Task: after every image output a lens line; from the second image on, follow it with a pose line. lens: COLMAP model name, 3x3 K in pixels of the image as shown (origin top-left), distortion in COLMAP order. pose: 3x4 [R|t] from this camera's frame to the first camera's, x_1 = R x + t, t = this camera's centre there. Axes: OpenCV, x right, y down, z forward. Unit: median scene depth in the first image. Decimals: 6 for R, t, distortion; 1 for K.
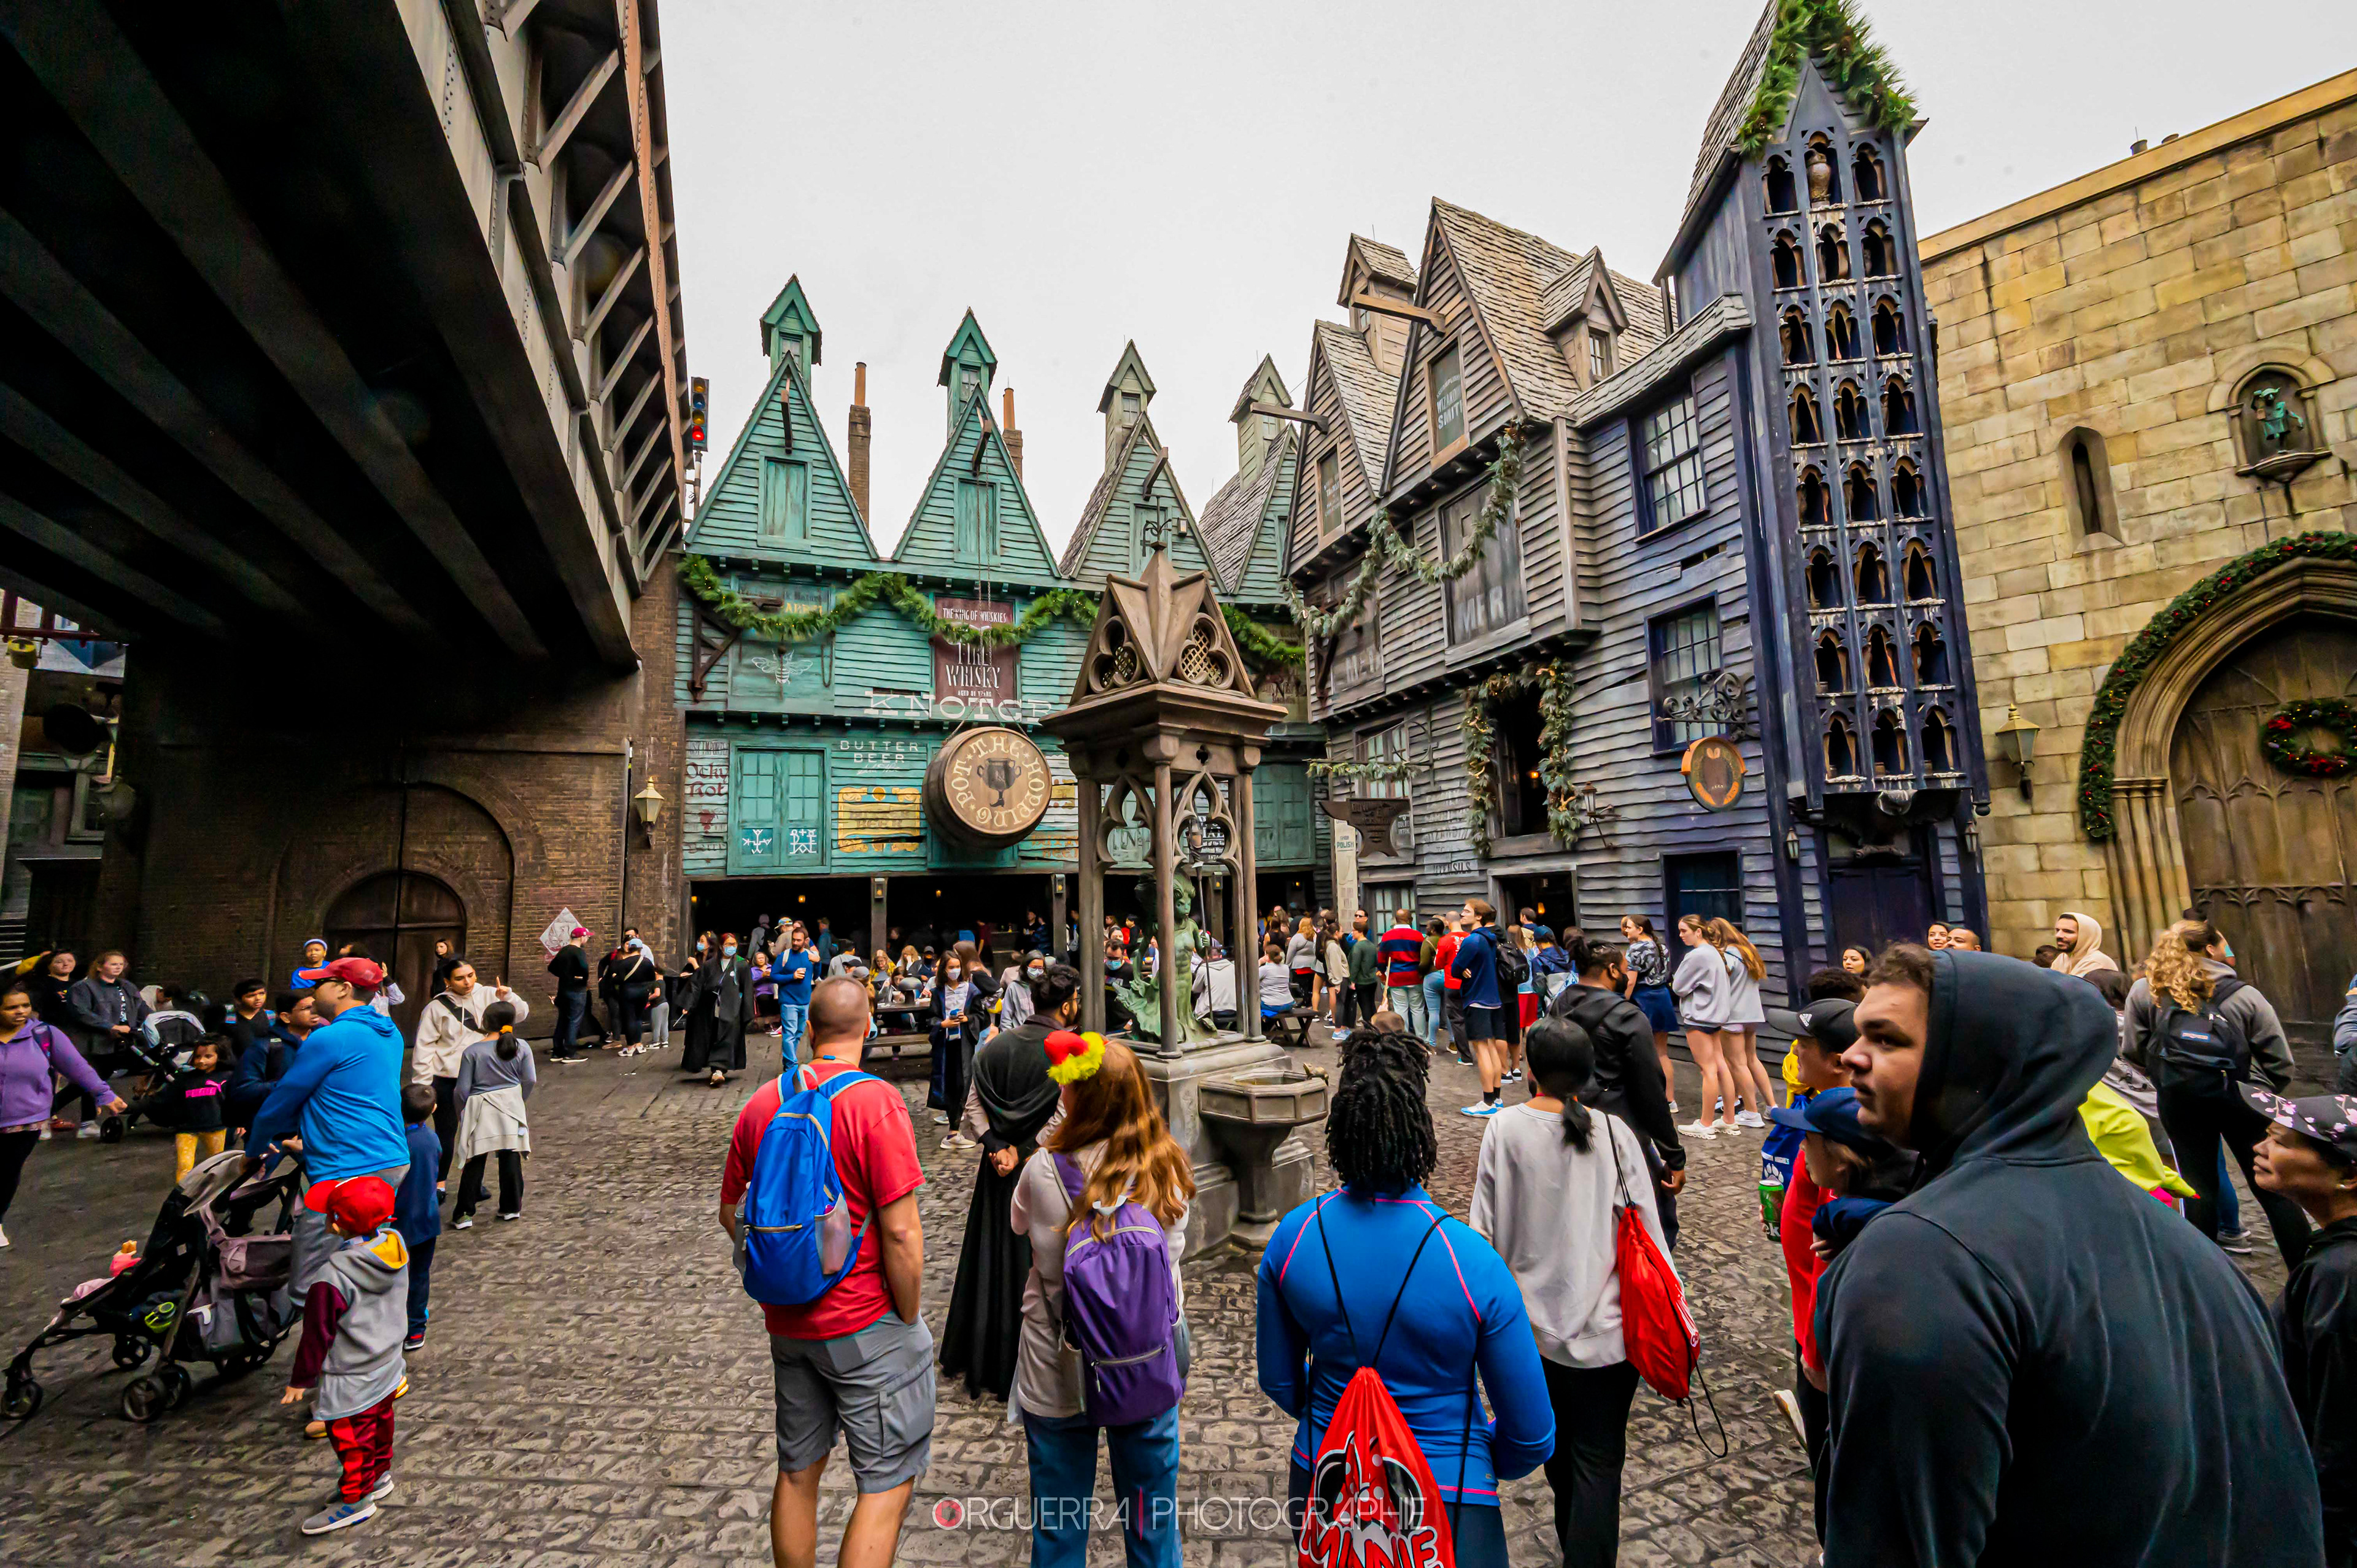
lens RADIAL K [[926.1, 0, 1175.2], [0, 926.1, 785.5], [0, 0, 1]] dist [0.000834, 0.000011]
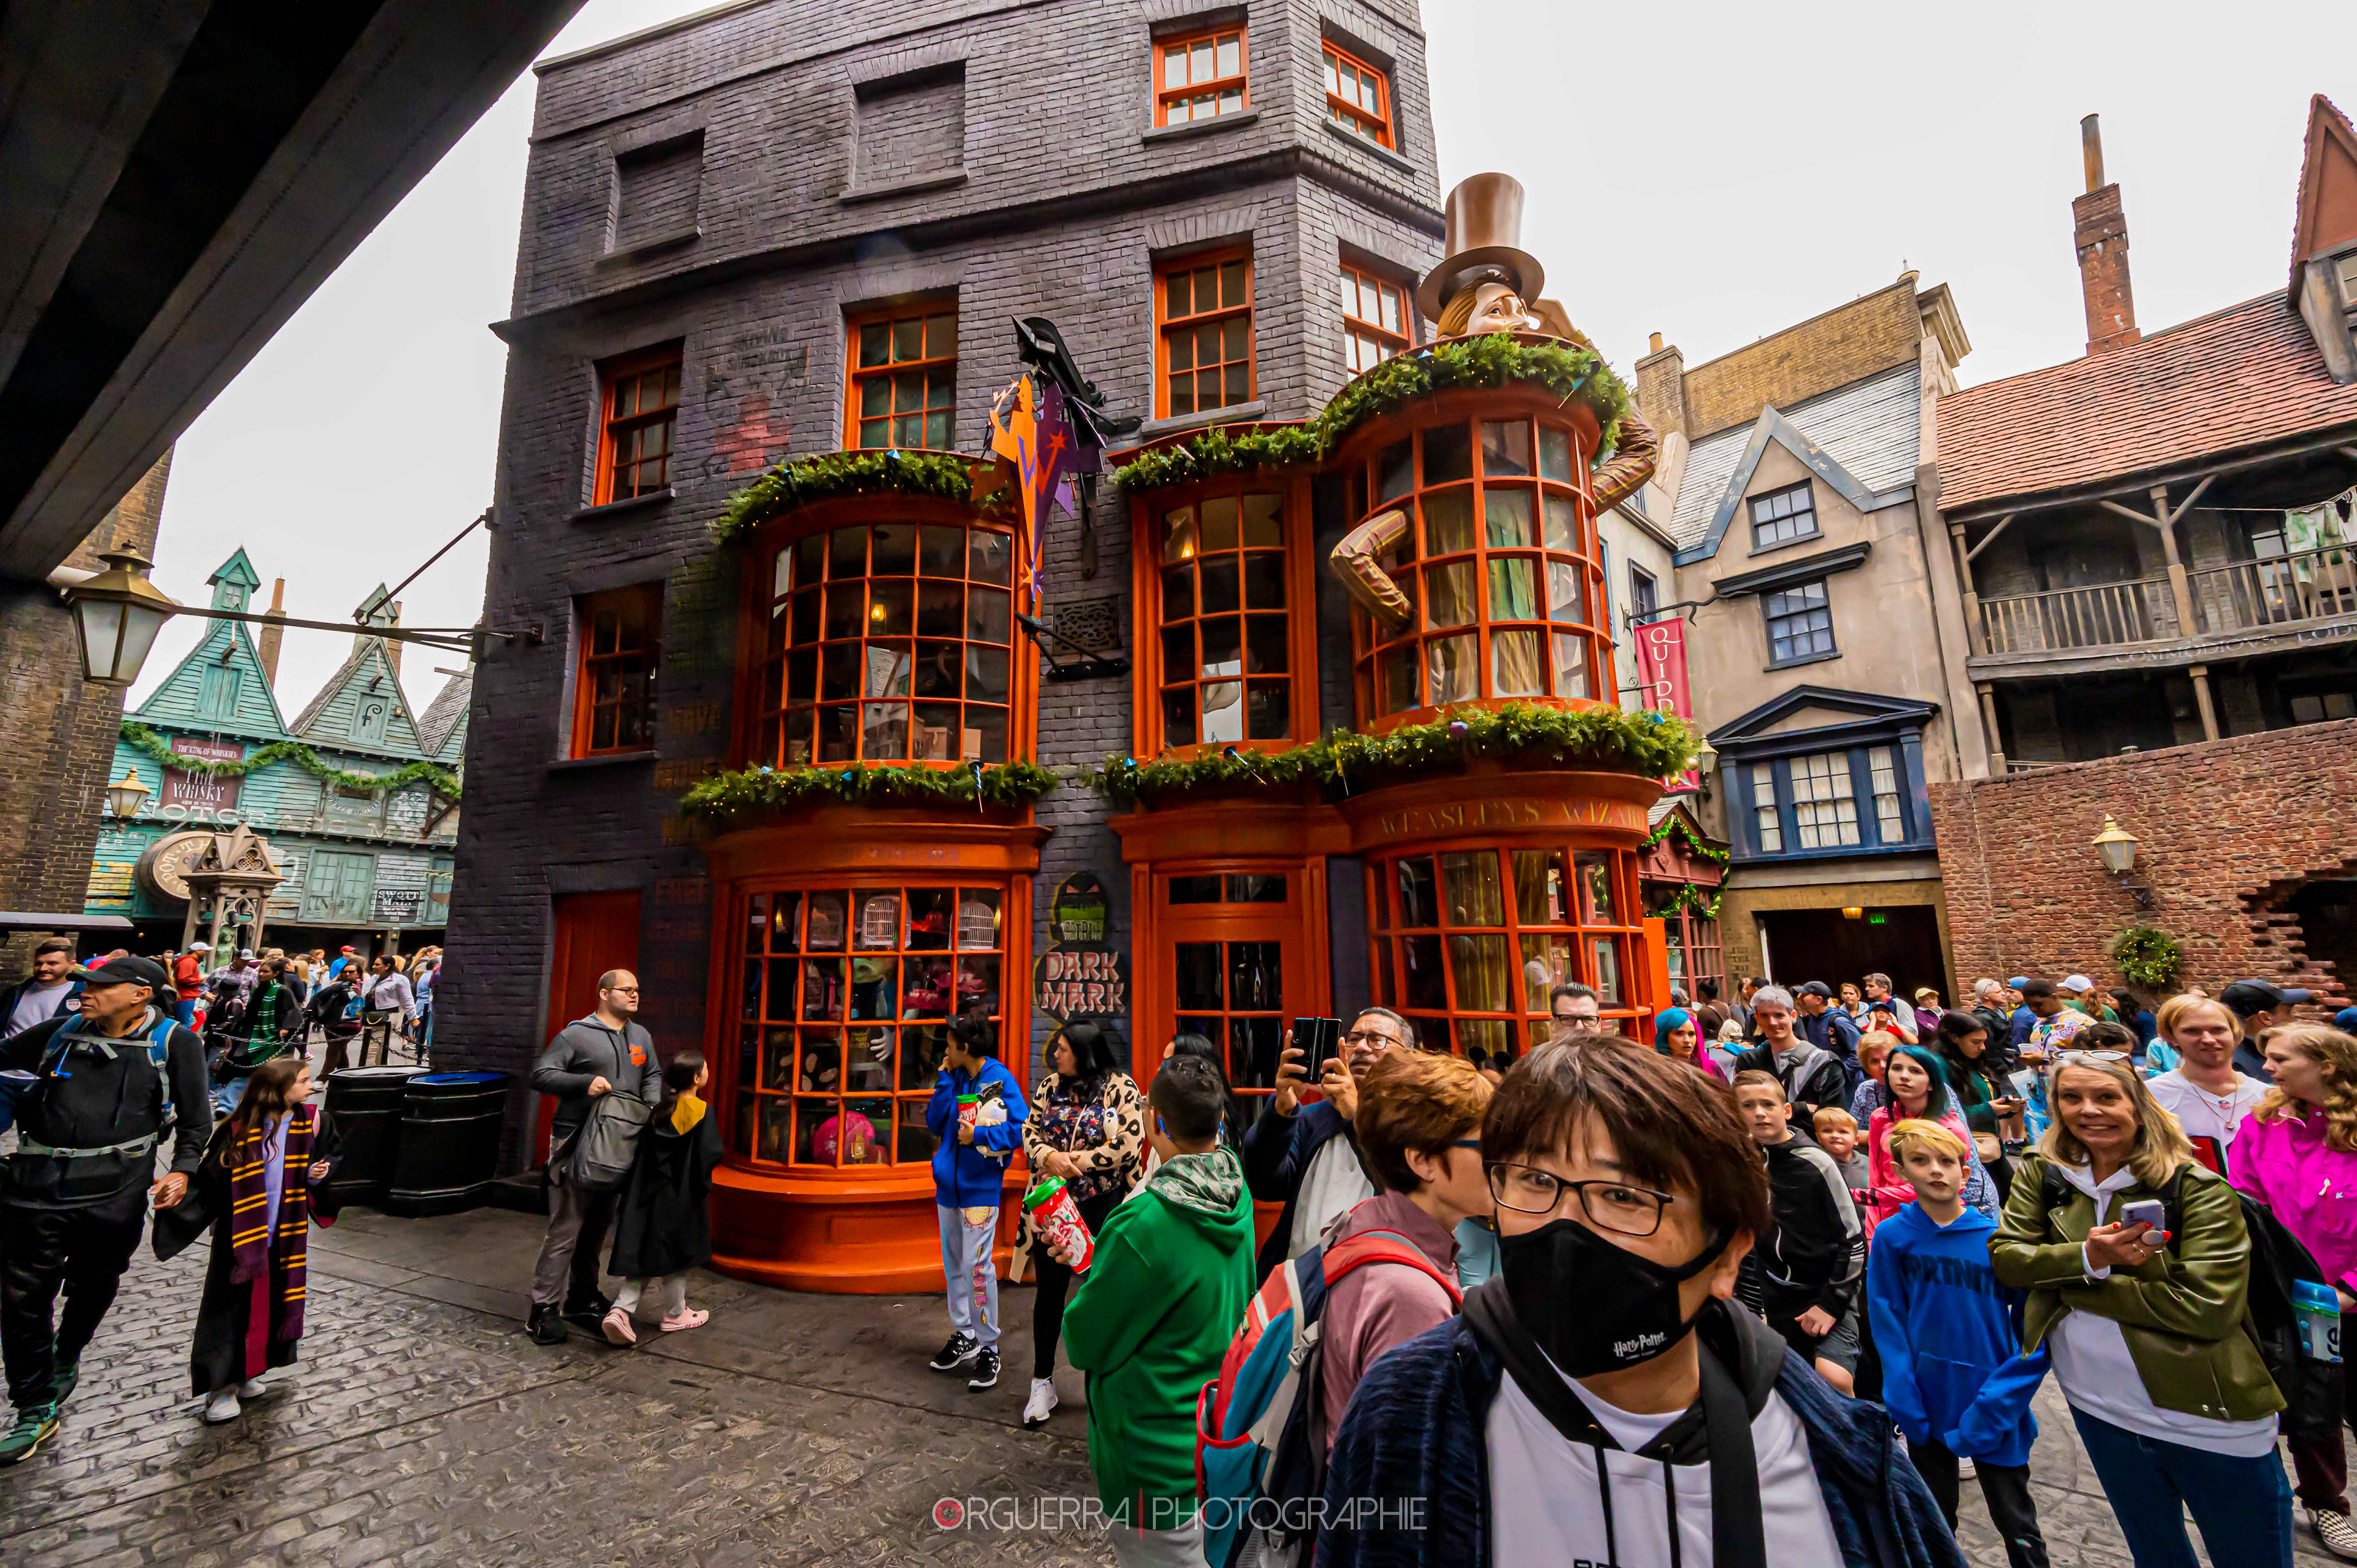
lens RADIAL K [[926.1, 0, 1180.5], [0, 926.1, 780.6], [0, 0, 1]] dist [0.000834, 0.000011]
pose [[0.844591, 0.118963, 0.522028, 0.352710], [-0.083266, 0.992325, -0.091422, -0.132207], [-0.528897, 0.033747, 0.848015, -1.164454]]
